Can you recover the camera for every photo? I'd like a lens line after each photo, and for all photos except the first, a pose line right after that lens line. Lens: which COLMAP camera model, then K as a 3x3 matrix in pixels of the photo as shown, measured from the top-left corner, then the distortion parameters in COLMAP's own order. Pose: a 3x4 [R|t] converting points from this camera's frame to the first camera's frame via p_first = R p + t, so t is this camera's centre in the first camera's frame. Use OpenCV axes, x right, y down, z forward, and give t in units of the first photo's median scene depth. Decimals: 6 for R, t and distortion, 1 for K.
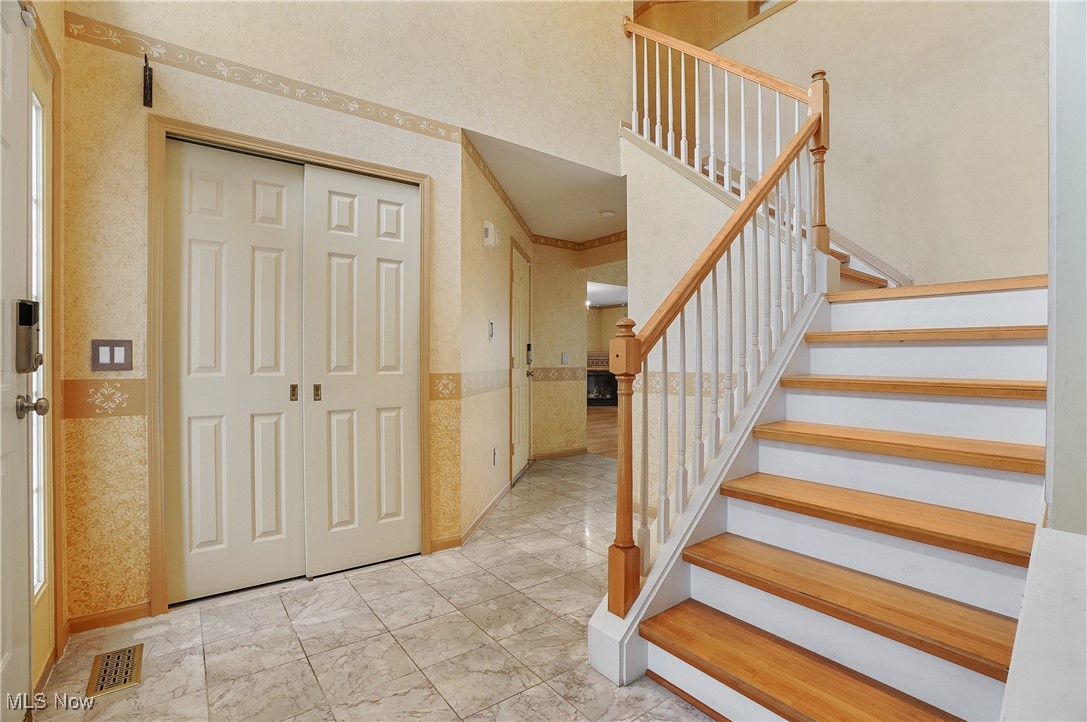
lens RADIAL K [[504.9, 0, 545.1], [0, 504.9, 364.5], [0, 0, 1]] dist [-0.057034, 0.016881]
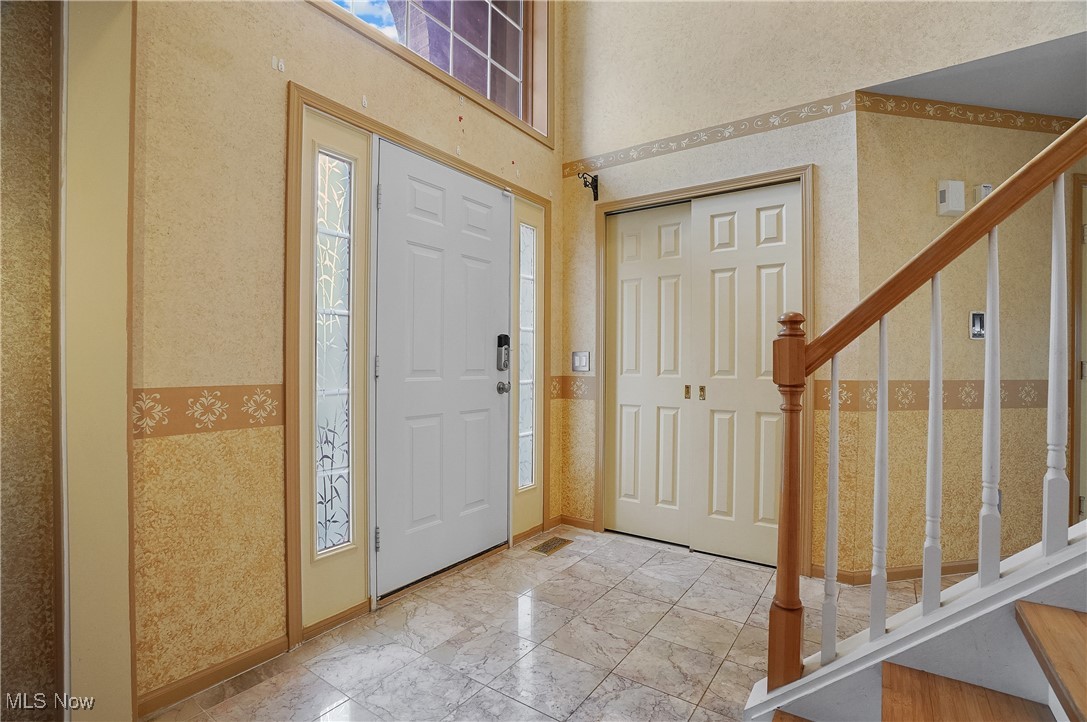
lens RADIAL K [[504.9, 0, 538.2], [0, 504.9, 366.2], [0, 0, 1]] dist [-0.057034, 0.016881]
pose [[0.310485, 0.005812, -0.950561, 0.600183], [-0.011111, 0.999935, 0.002484, -0.005313], [0.950513, 0.009790, 0.310529, 0.311231]]
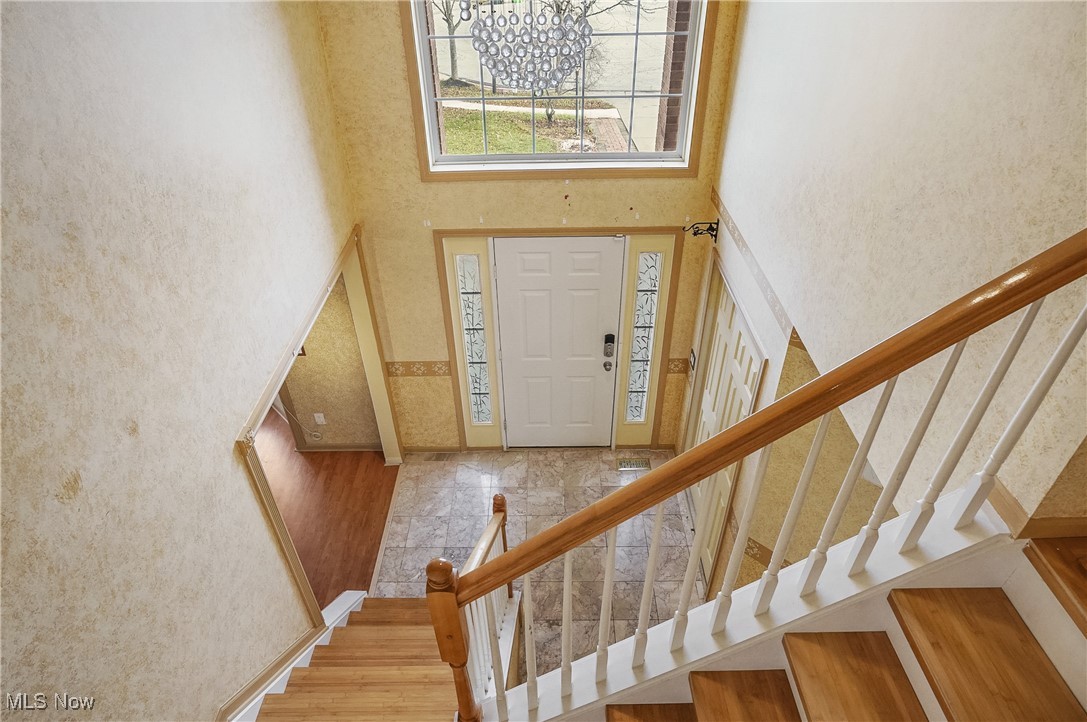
lens RADIAL K [[628.7, 0, 543.0], [0, 628.7, 368.9], [0, 0, 1]] dist [-0.002140, -0.000331]
pose [[-0.592525, 0.488099, -0.640838, 0.951027], [0.005352, 0.797894, 0.602774, -1.332982], [0.805535, 0.353729, -0.475384, 1.544791]]
